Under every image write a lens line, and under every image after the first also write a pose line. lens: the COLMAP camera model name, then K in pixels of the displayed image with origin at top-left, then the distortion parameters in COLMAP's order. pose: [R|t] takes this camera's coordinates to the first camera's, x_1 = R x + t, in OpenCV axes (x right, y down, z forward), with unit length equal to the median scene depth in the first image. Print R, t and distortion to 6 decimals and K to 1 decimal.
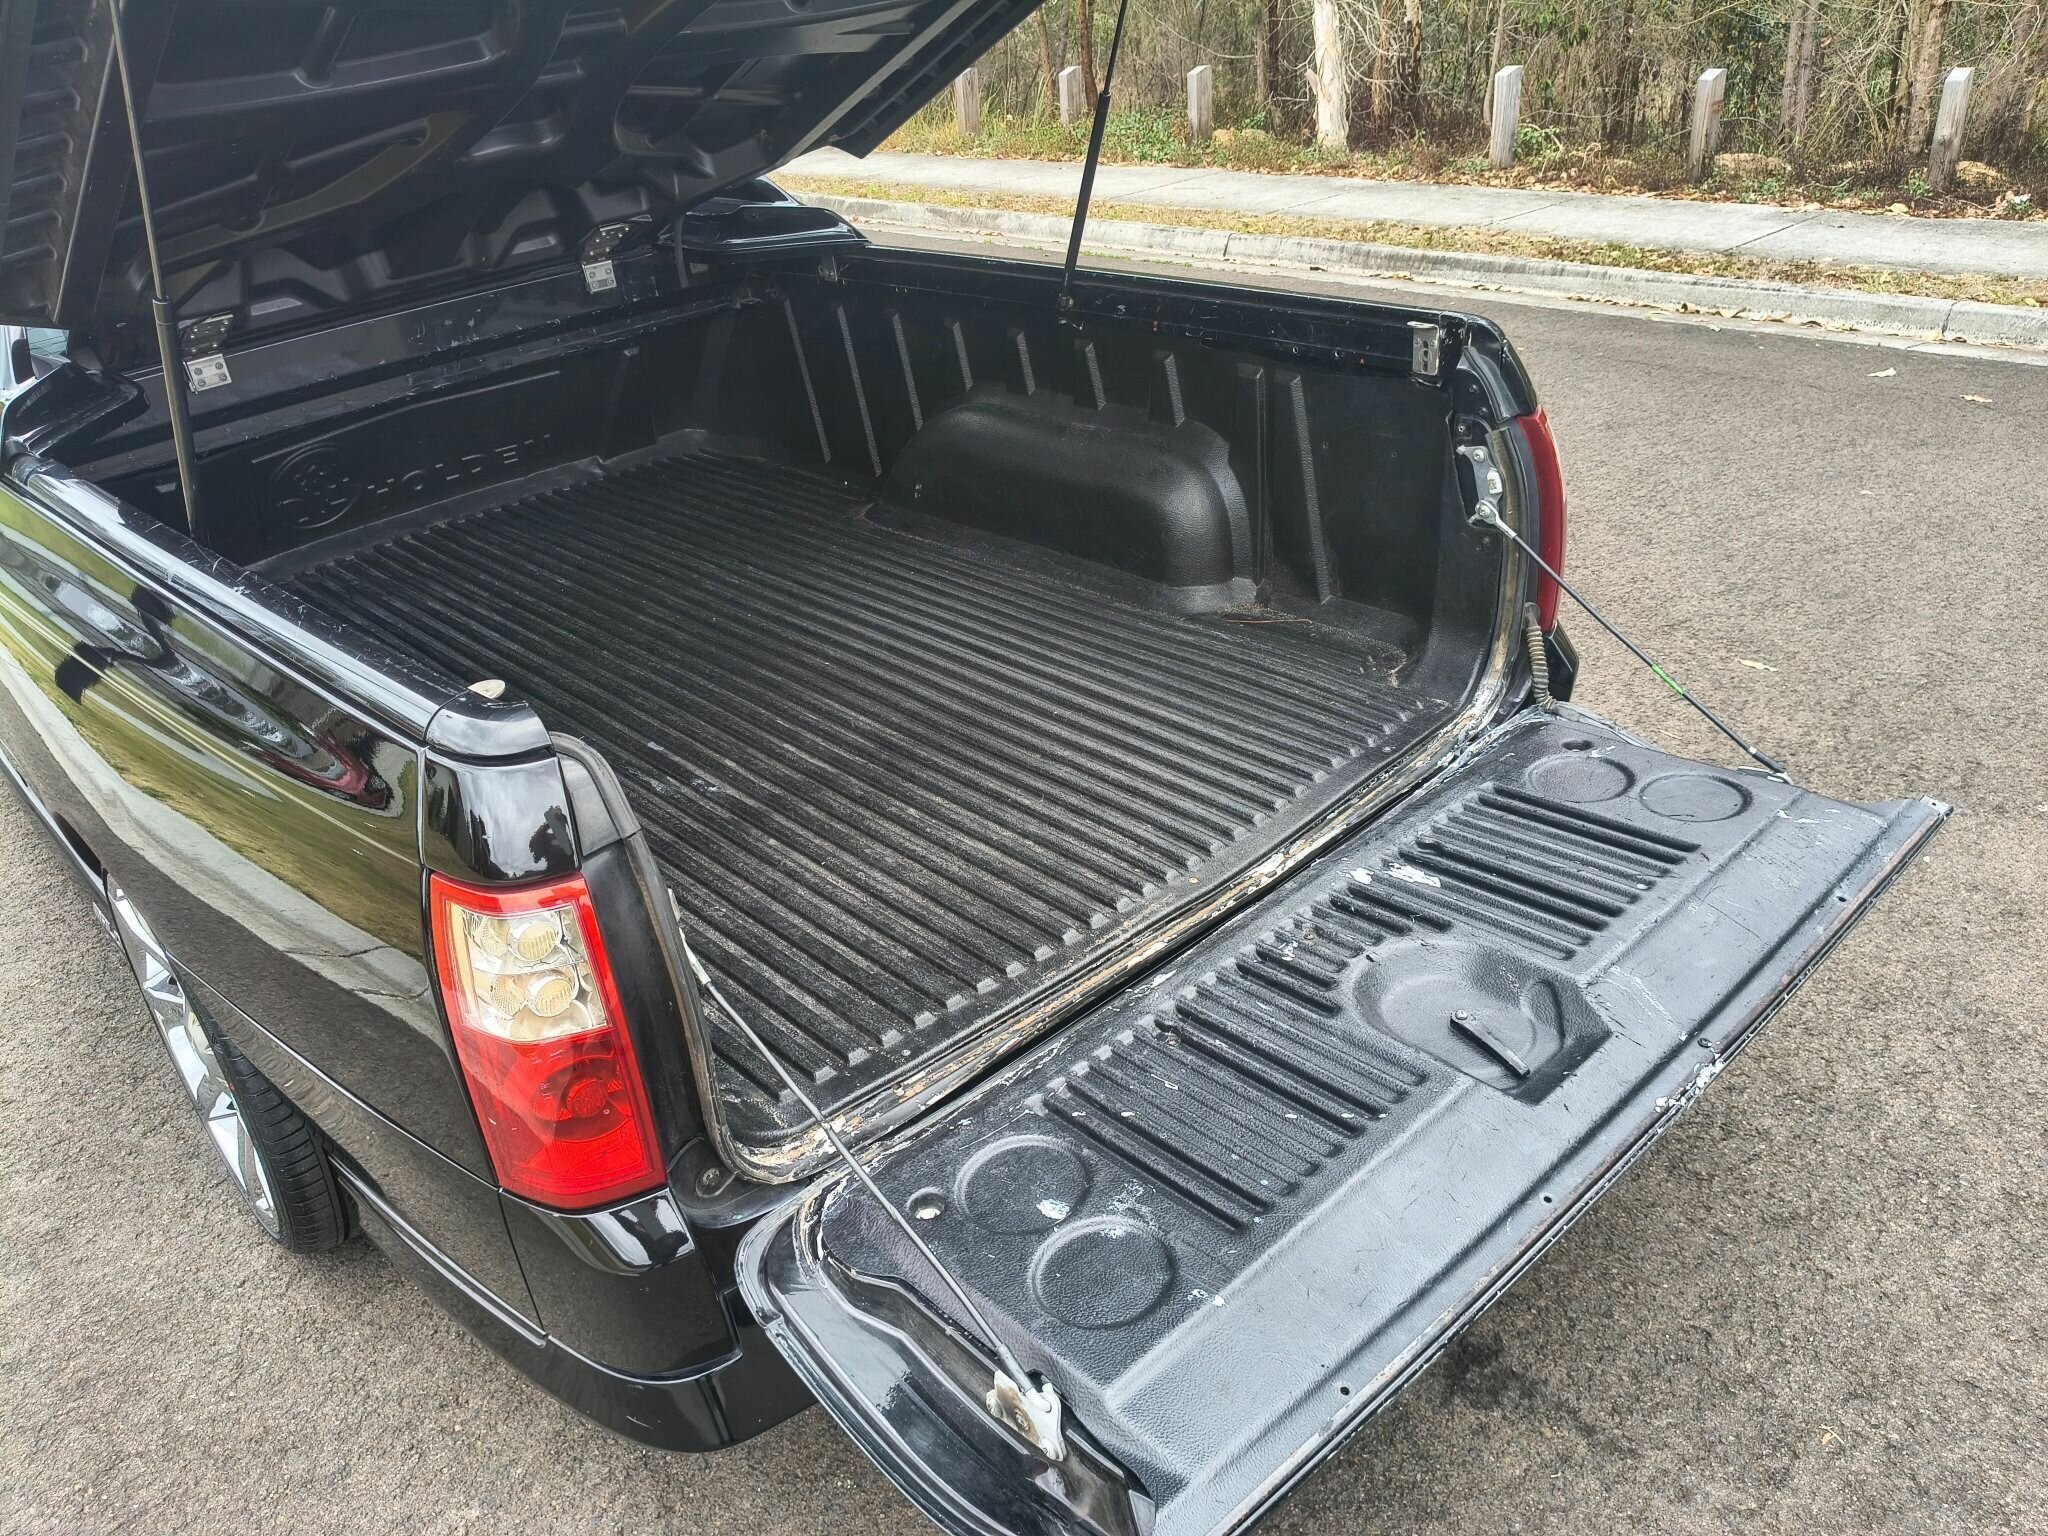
lens RADIAL K [[1592.3, 0, 1020.2], [0, 1592.3, 775.4], [0, 0, 1]] dist [-0.020614, -0.000043]
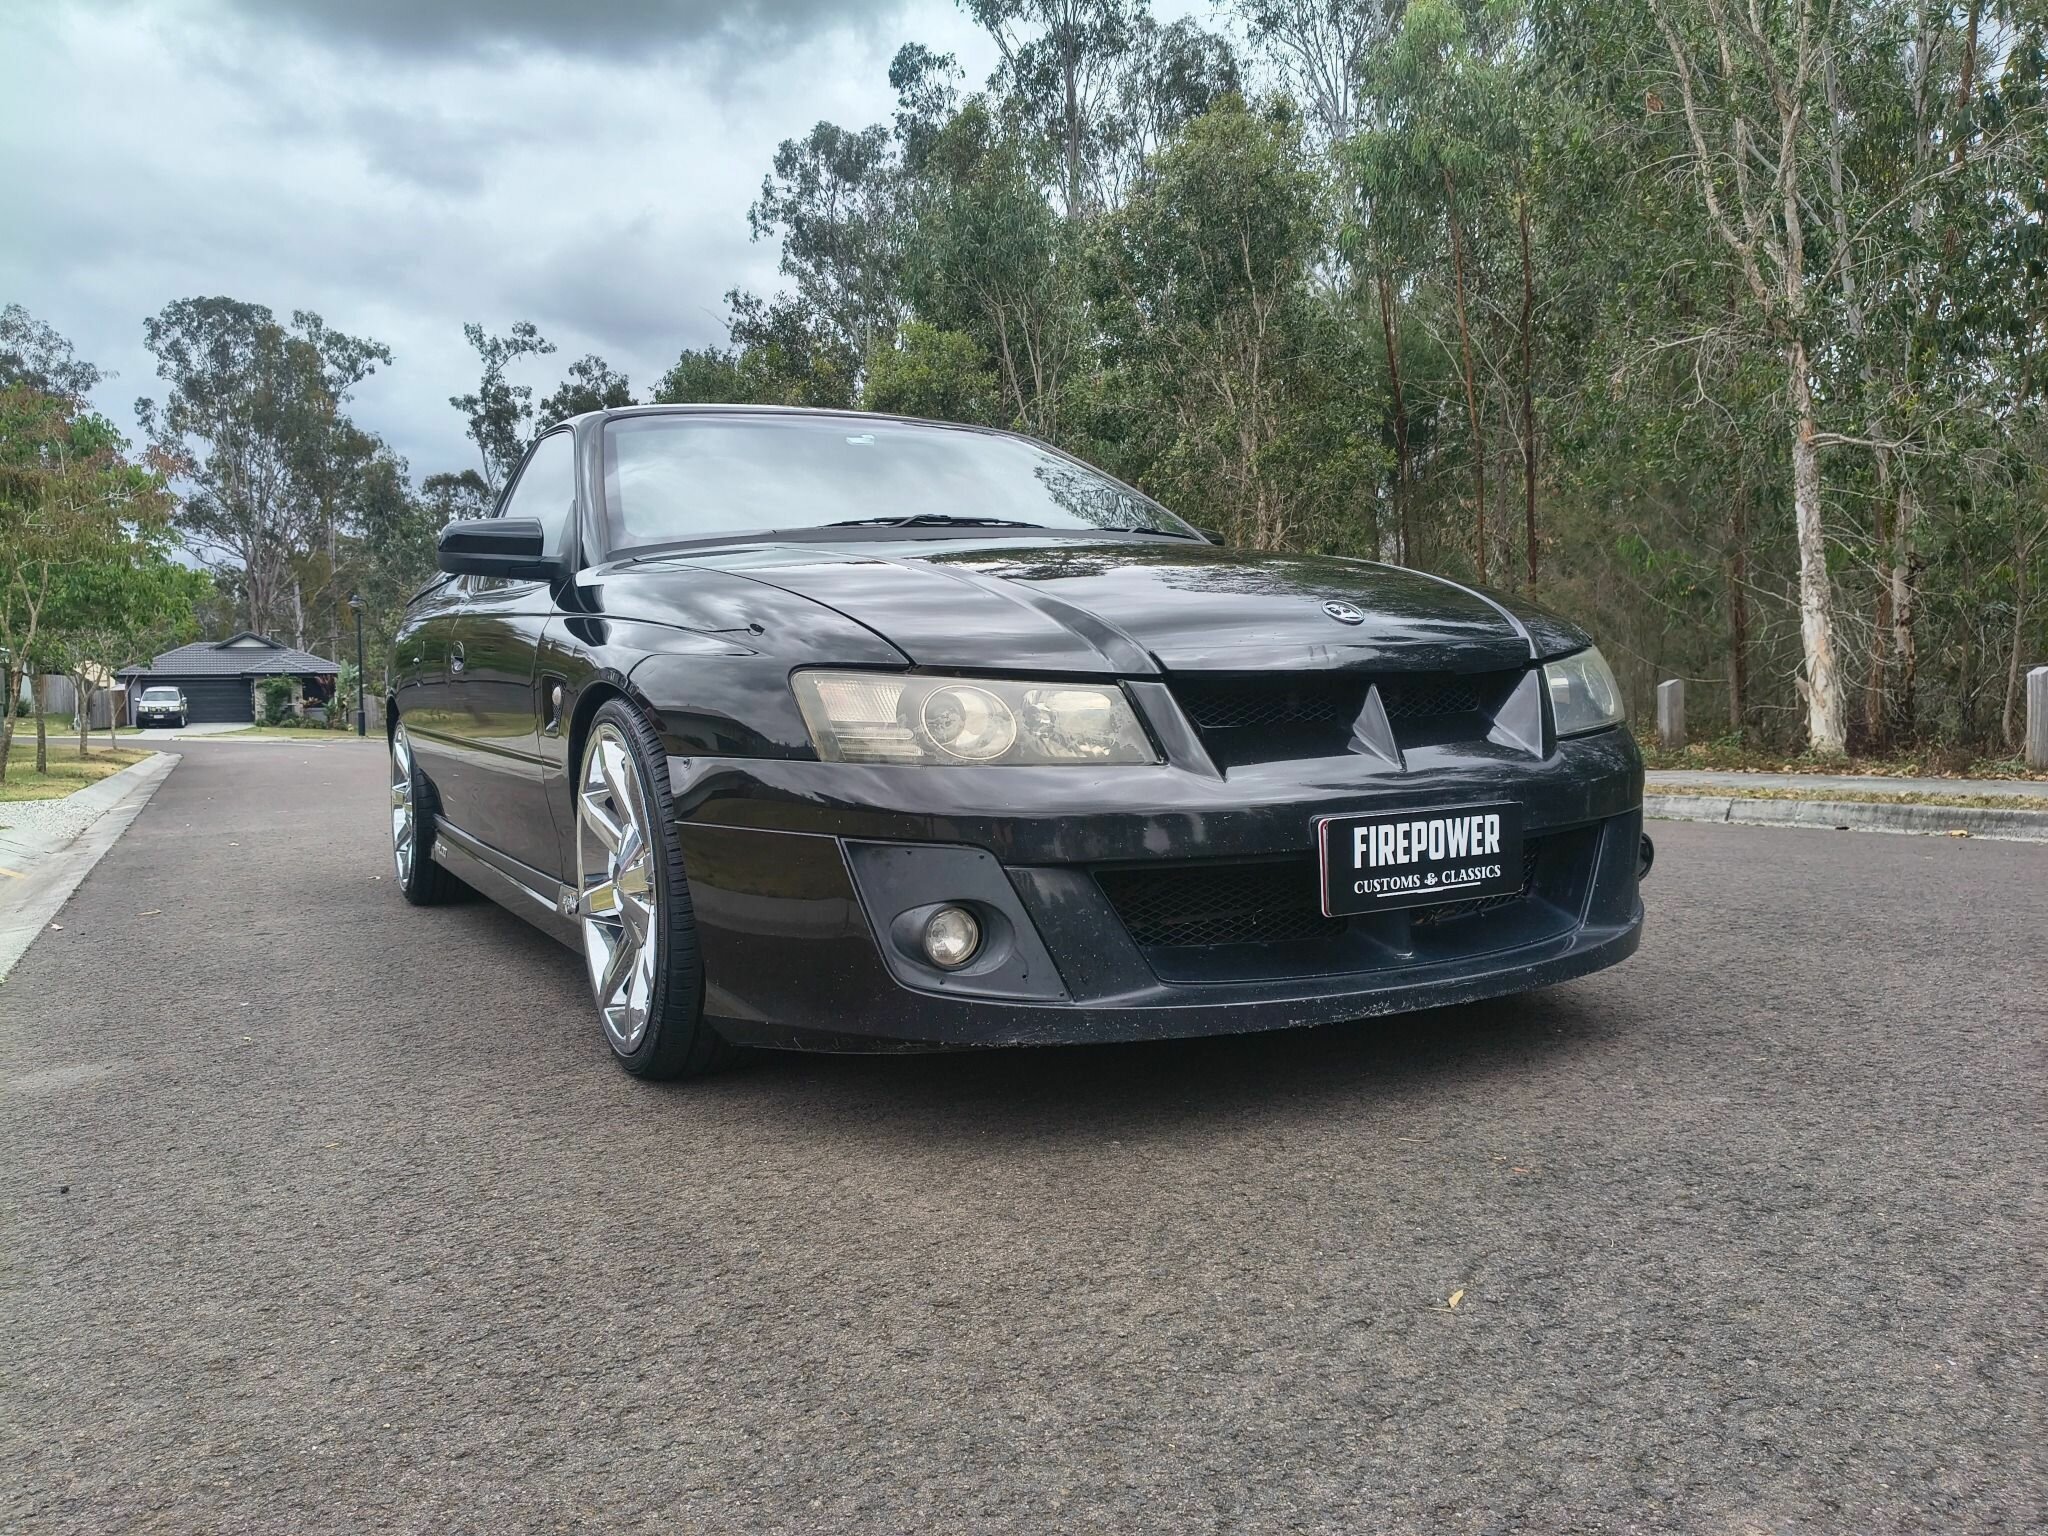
lens RADIAL K [[1572.6, 0, 998.7], [0, 1572.6, 767.6], [0, 0, 1]] dist [0.008786, -0.055565]
pose [[0.964198, 0.052404, -0.259956, -0.053403], [-0.157198, 0.902427, -0.401141, 0.093935], [0.213570, 0.427644, 0.878356, 0.136076]]
